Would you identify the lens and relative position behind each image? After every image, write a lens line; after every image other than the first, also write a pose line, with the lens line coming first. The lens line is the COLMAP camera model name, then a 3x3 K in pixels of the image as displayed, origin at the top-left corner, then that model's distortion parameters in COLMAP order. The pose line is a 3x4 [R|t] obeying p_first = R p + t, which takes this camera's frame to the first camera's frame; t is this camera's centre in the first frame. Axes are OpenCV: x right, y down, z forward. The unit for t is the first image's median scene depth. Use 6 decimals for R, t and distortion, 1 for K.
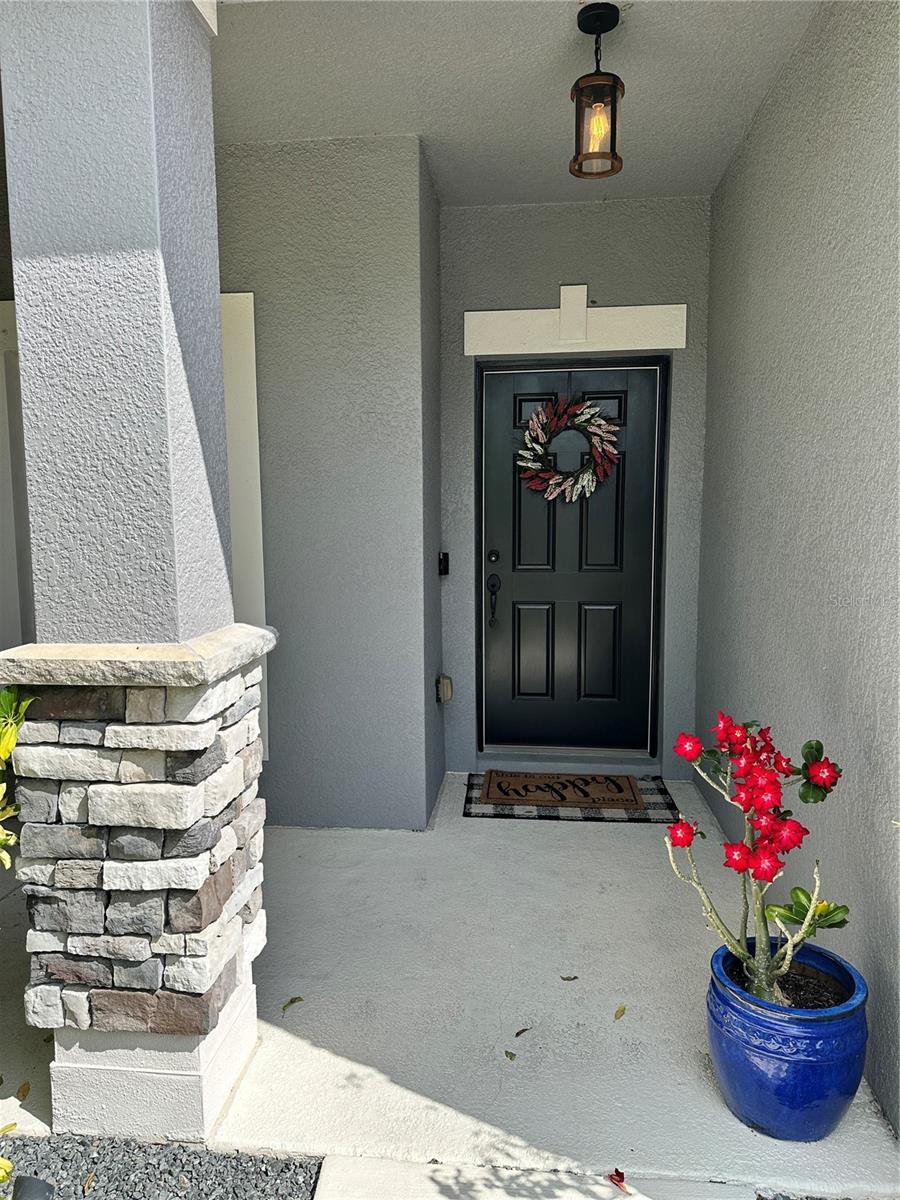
lens RADIAL K [[837.0, 0, 451.6], [0, 837.0, 598.4], [0, 0, 1]] dist [0.026689, -0.026175]
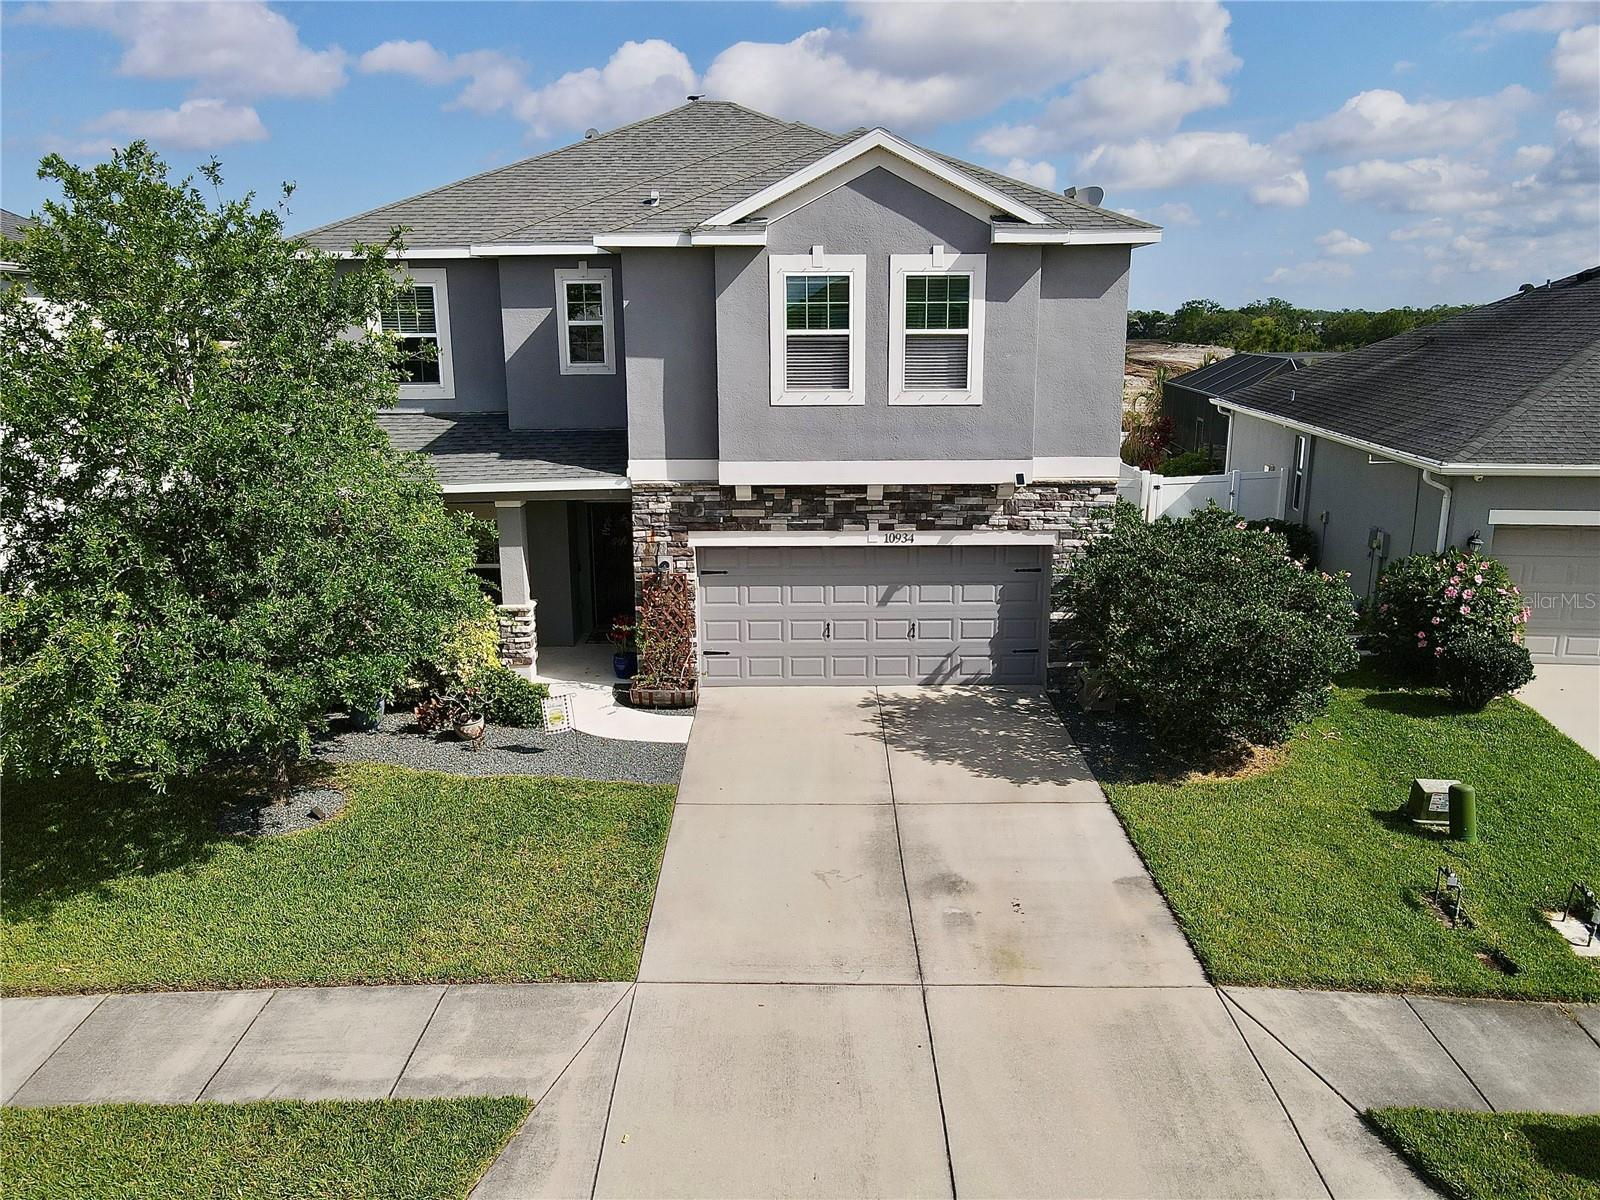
lens RADIAL K [[1164.8, 0, 792.1], [0, 1164.8, 608.8], [0, 0, 1]] dist [-0.000364, 0.018345]
pose [[0.995146, -0.021890, 0.095944, 0.860120], [0.011301, 0.993917, 0.109550, -0.871311], [-0.097758, -0.107934, 0.989340, -8.035821]]
